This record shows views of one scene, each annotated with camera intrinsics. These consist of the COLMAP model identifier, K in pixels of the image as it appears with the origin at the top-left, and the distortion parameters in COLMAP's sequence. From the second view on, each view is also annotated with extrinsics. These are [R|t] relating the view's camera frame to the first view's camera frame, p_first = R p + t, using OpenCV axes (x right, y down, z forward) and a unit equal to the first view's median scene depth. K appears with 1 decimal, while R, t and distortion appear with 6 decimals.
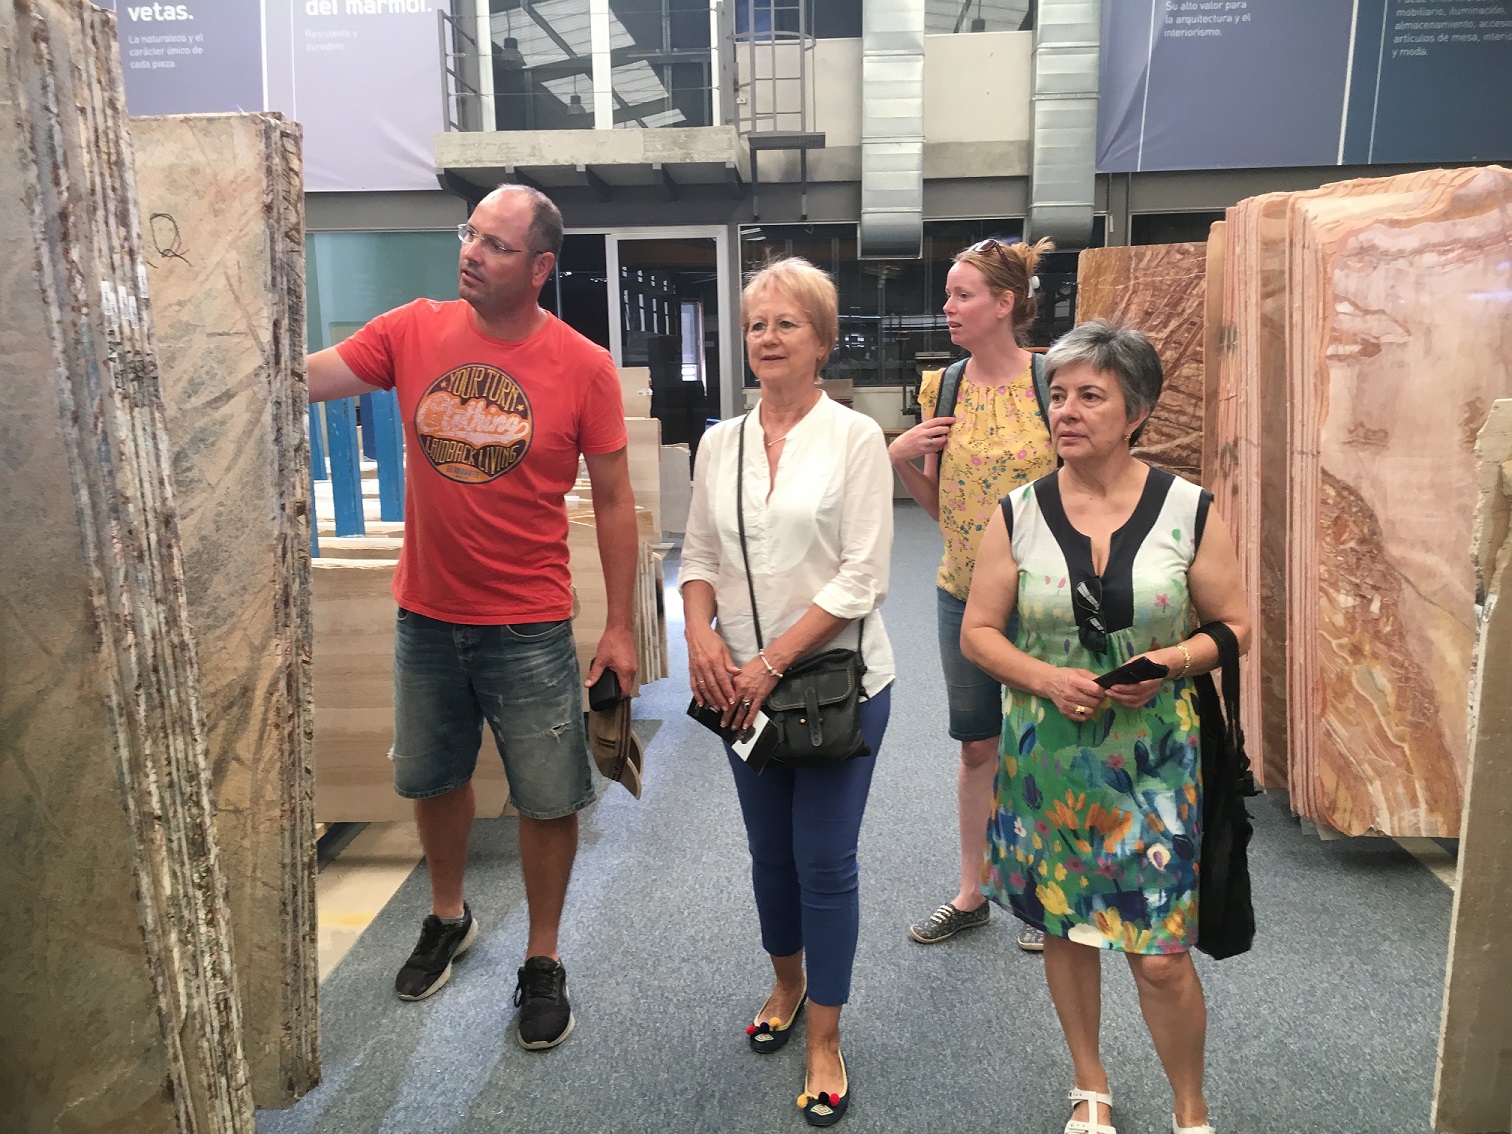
lens RADIAL K [[1272.1, 0, 756.0], [0, 1272.1, 567.0], [0, 0, 1]] dist [0.091977, -0.136676]
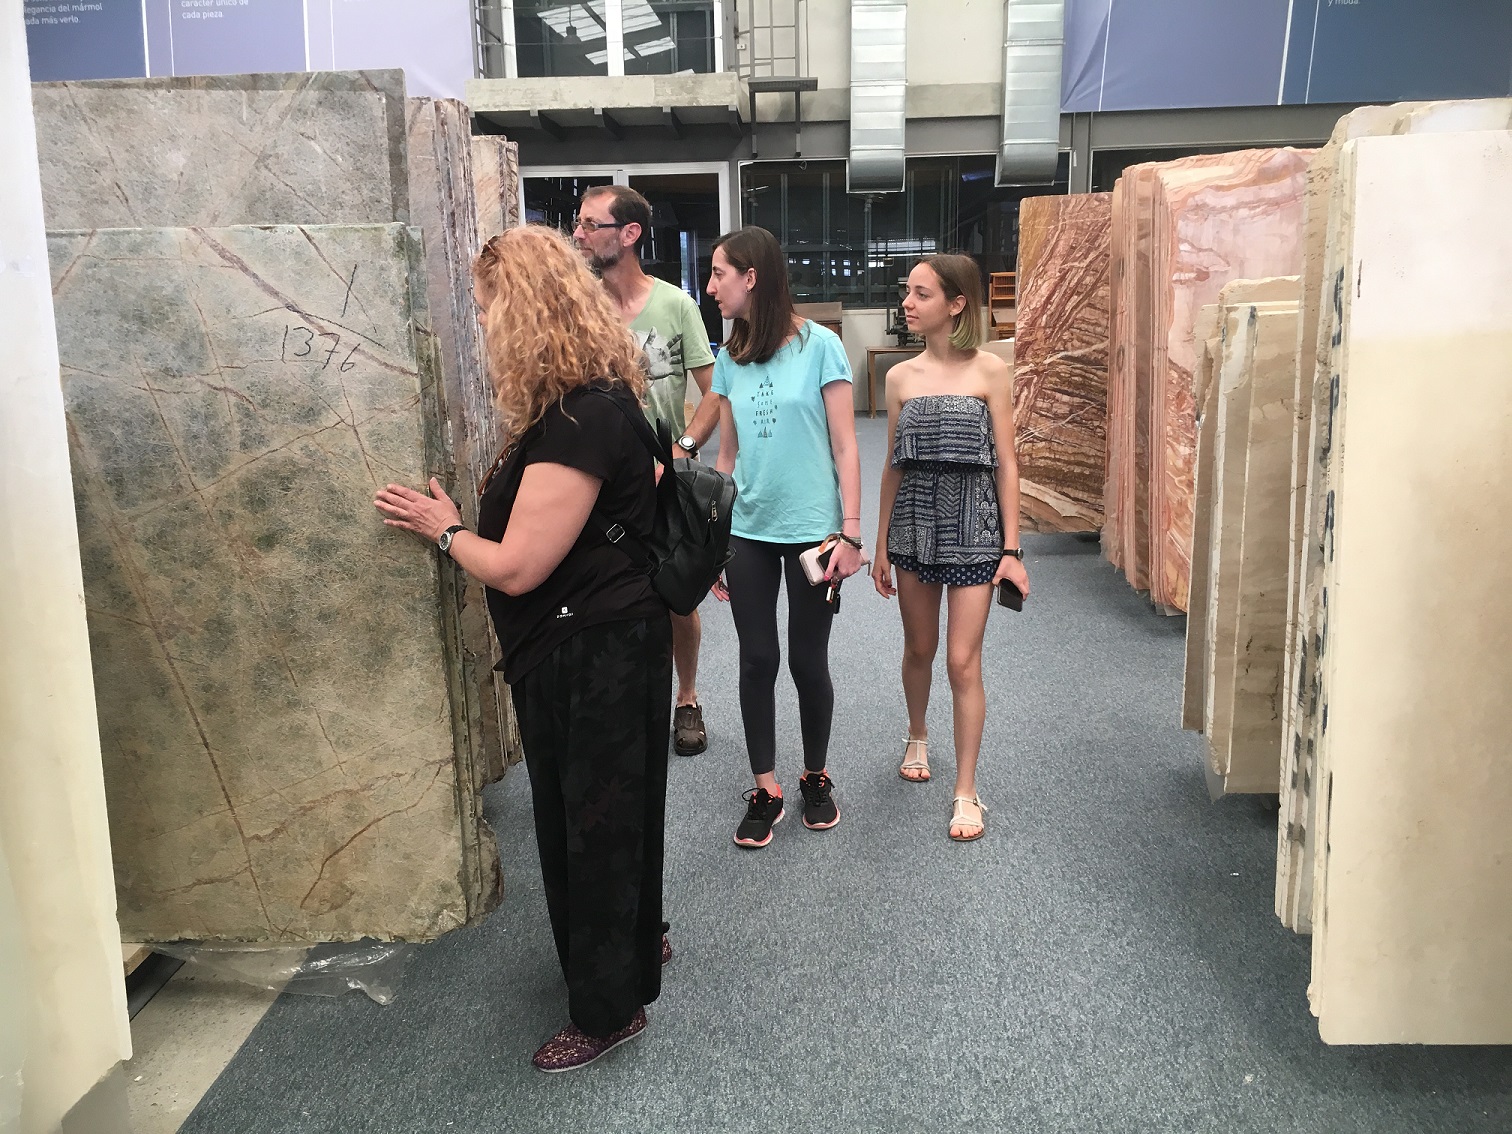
lens RADIAL K [[1354.9, 0, 733.3], [0, 1354.9, 592.9], [0, 0, 1]] dist [0.089011, -0.145848]
pose [[0.999987, -0.005072, -0.000461, -0.020791], [0.005091, 0.998092, 0.061527, 0.033908], [0.000148, -0.061529, 0.998105, -0.211508]]
